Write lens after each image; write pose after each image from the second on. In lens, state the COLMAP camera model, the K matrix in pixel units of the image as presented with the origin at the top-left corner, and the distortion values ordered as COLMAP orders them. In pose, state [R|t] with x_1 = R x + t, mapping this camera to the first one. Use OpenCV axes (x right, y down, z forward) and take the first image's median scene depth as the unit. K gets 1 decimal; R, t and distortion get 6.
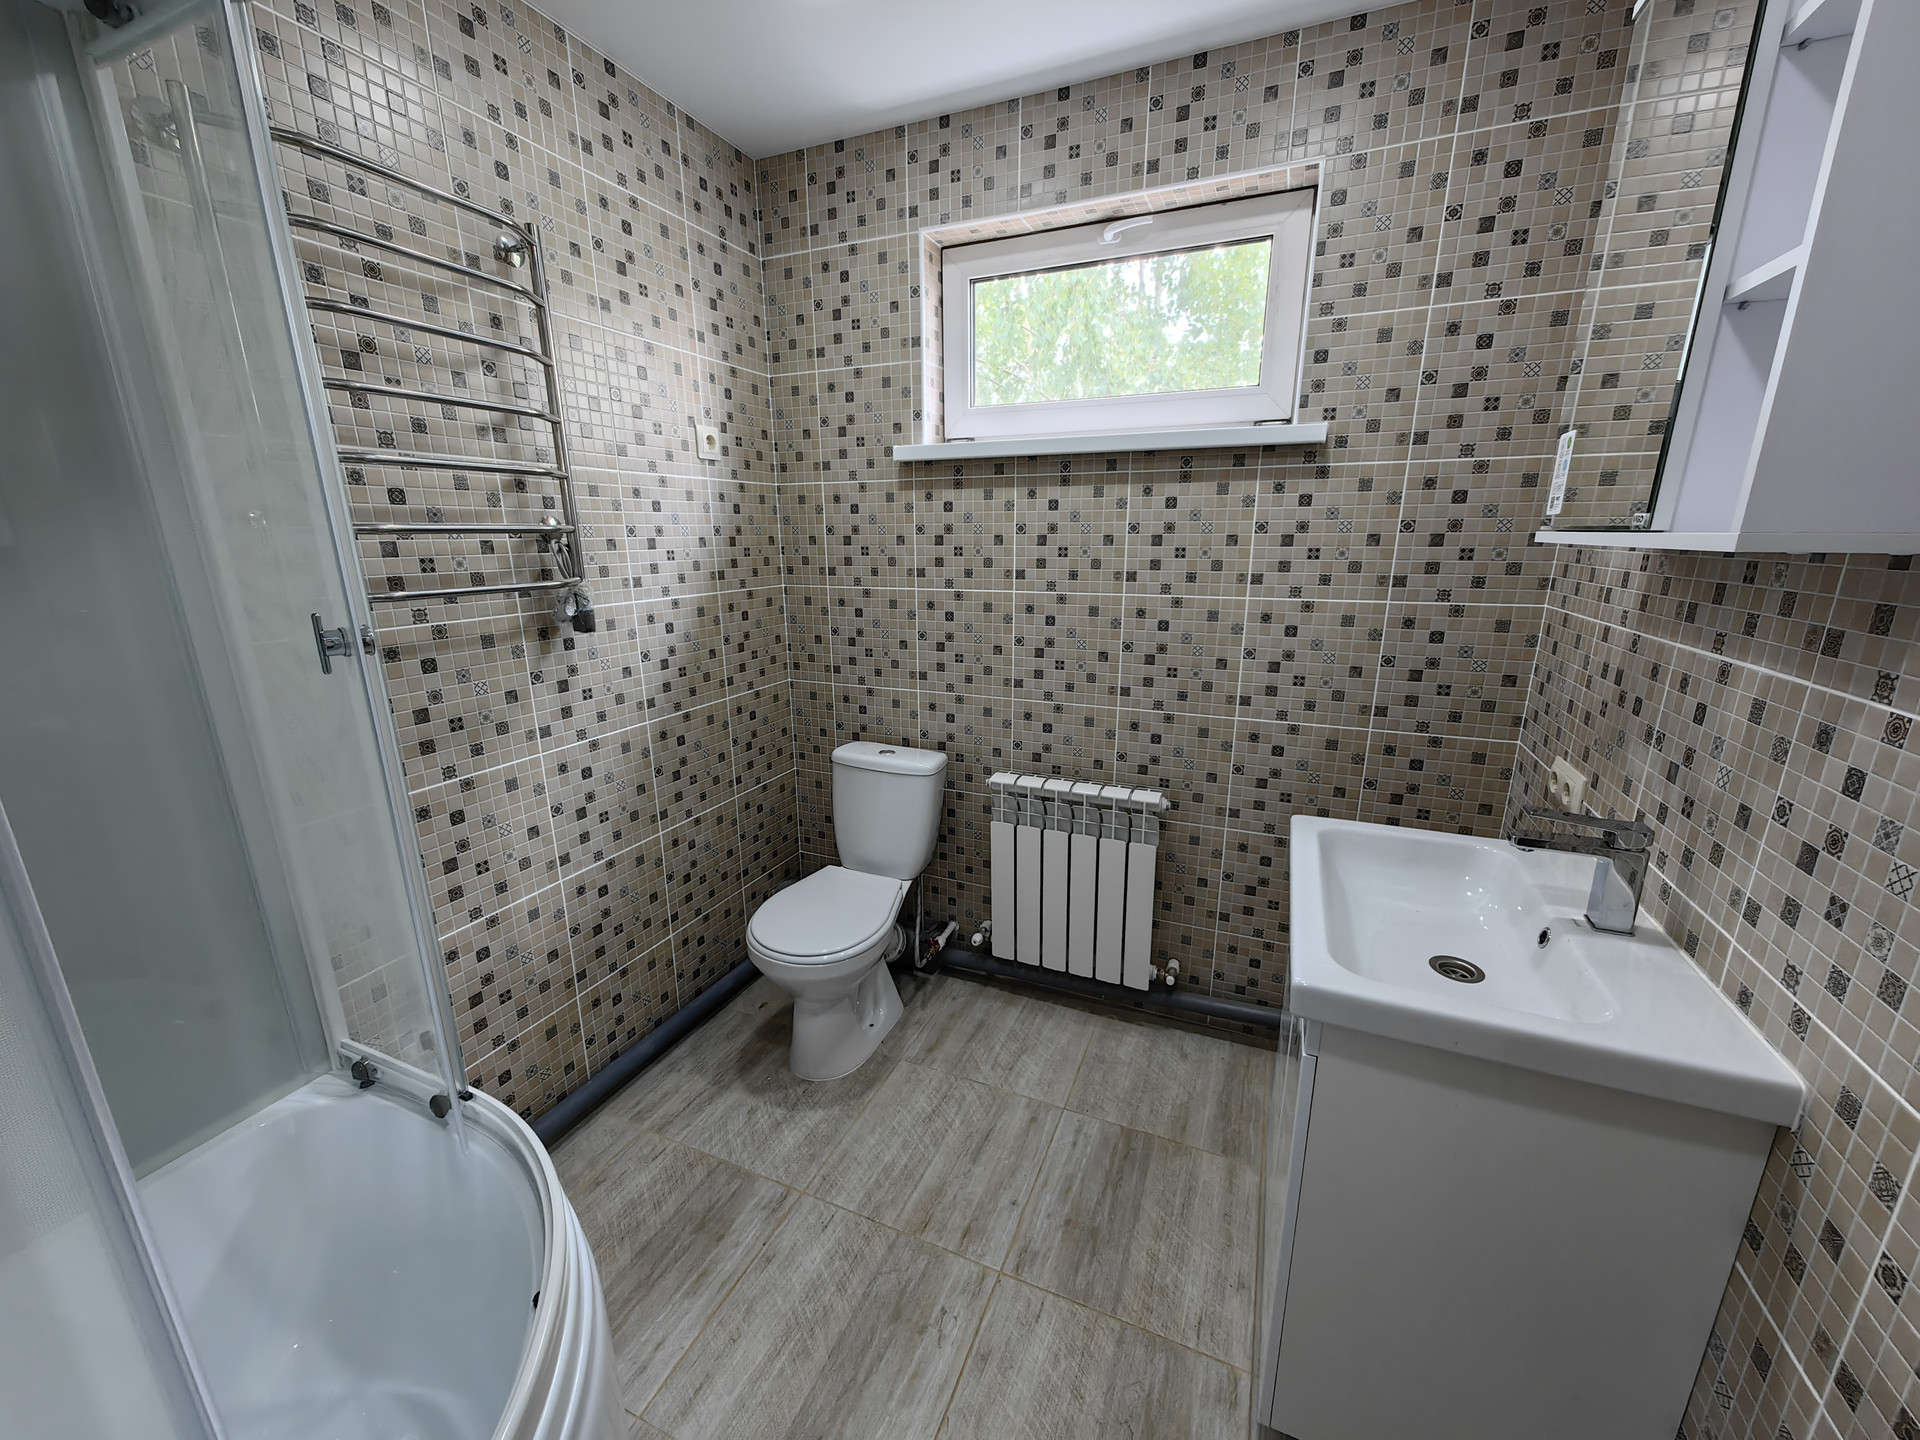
lens RADIAL K [[741.5, 0, 970.0], [0, 741.5, 713.7], [0, 0, 1]] dist [0.009198, -0.003283]
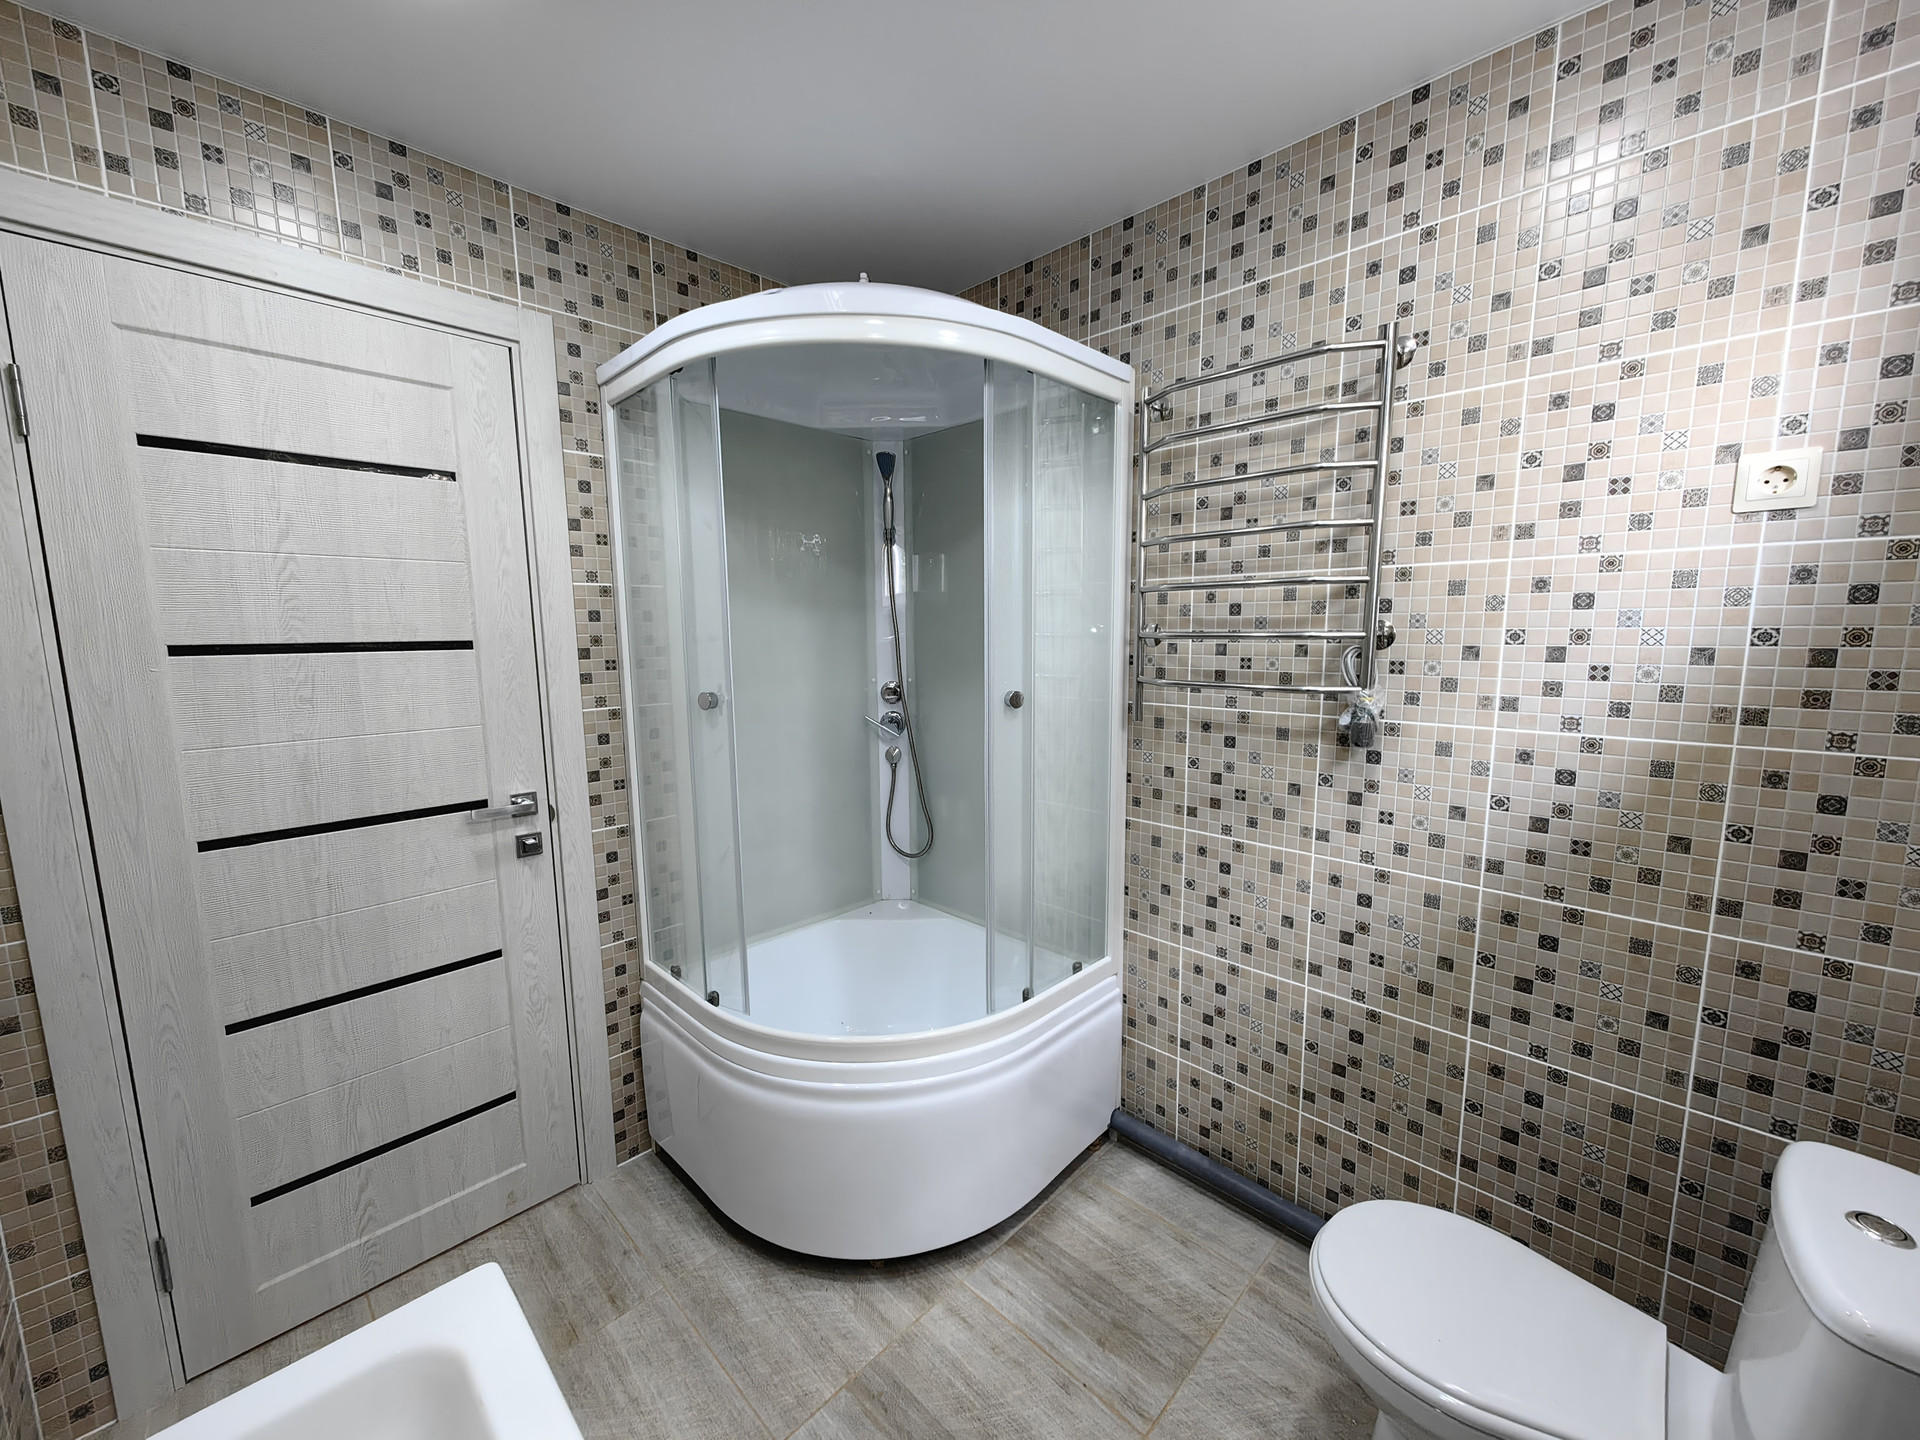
lens RADIAL K [[741.5, 0, 976.3], [0, 741.5, 716.4], [0, 0, 1]] dist [0.009198, -0.003283]
pose [[-0.357063, 0.118389, -0.926548, 0.455488], [-0.214662, 0.954986, 0.204747, -0.215307], [0.909080, 0.272002, -0.315576, 0.799991]]
